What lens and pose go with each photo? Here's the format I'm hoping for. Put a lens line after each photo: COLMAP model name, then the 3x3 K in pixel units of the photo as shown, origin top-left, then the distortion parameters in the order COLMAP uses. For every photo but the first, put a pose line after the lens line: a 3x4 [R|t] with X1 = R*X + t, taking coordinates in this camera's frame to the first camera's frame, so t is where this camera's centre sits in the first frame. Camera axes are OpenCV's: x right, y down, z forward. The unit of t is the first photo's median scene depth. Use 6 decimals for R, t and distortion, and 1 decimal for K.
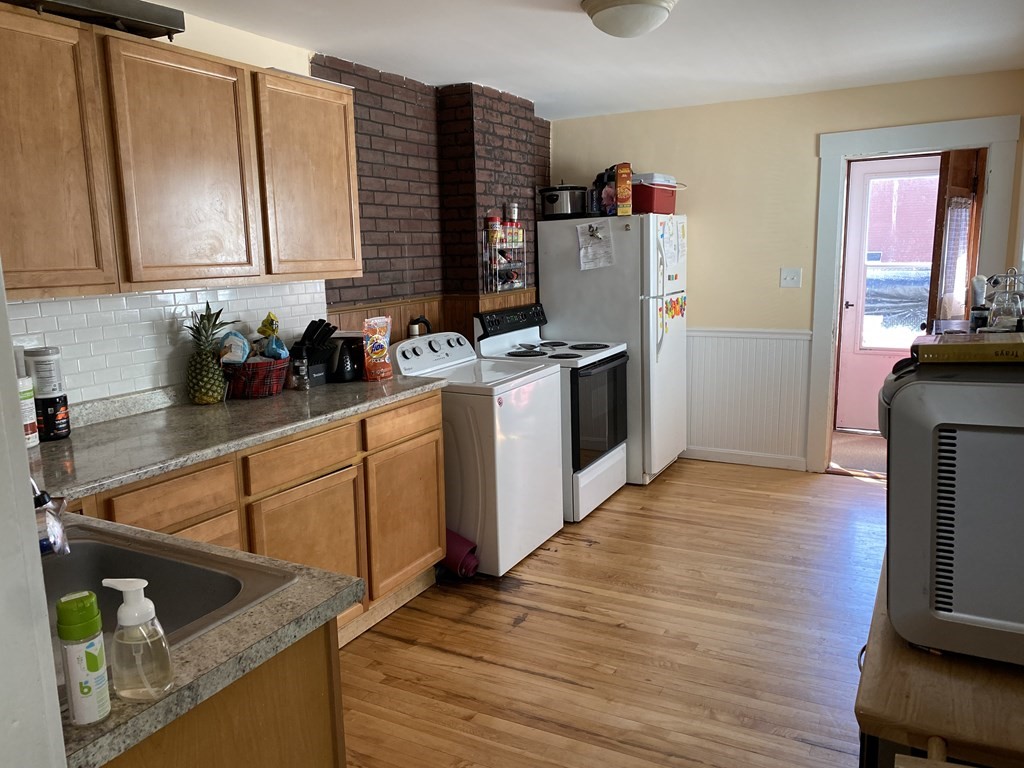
lens RADIAL K [[786.5, 0, 511.5], [0, 786.5, 383.4], [0, 0, 1]] dist [0.037398, -0.011152]
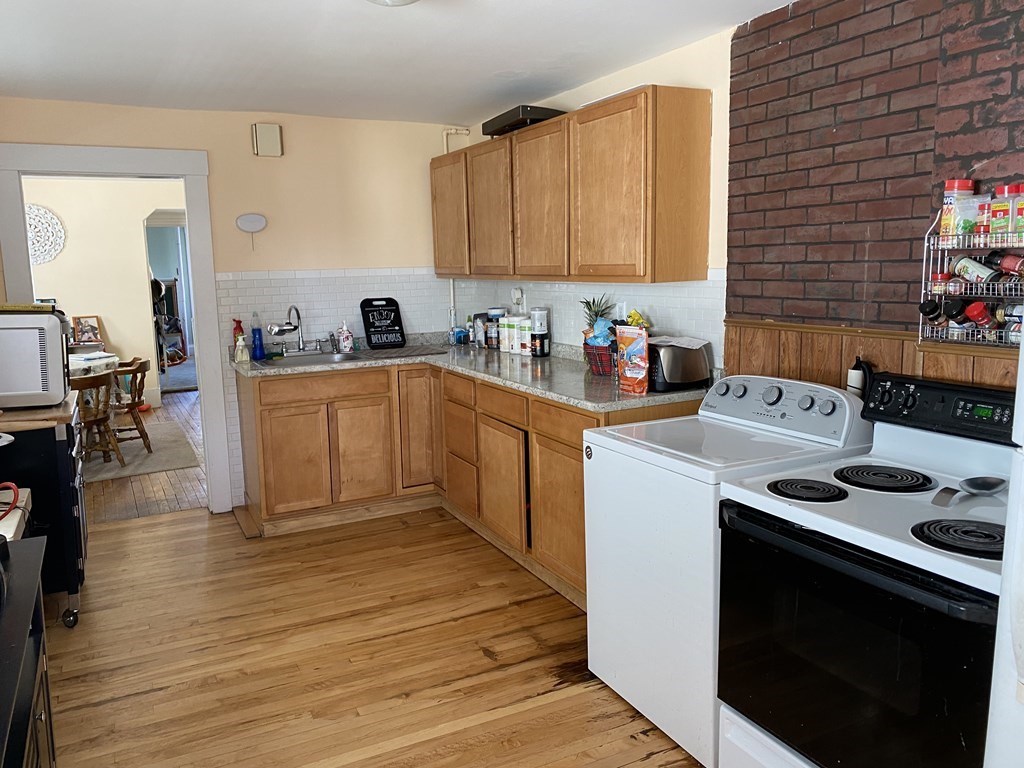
lens RADIAL K [[786.5, 0, 489.5], [0, 786.5, 363.4], [0, 0, 1]] dist [0.037398, -0.011152]
pose [[-0.592486, 0.136983, -0.793849, 0.621708], [-0.106277, 0.963532, 0.245583, -0.230334], [0.798540, 0.229873, -0.556321, 1.269325]]
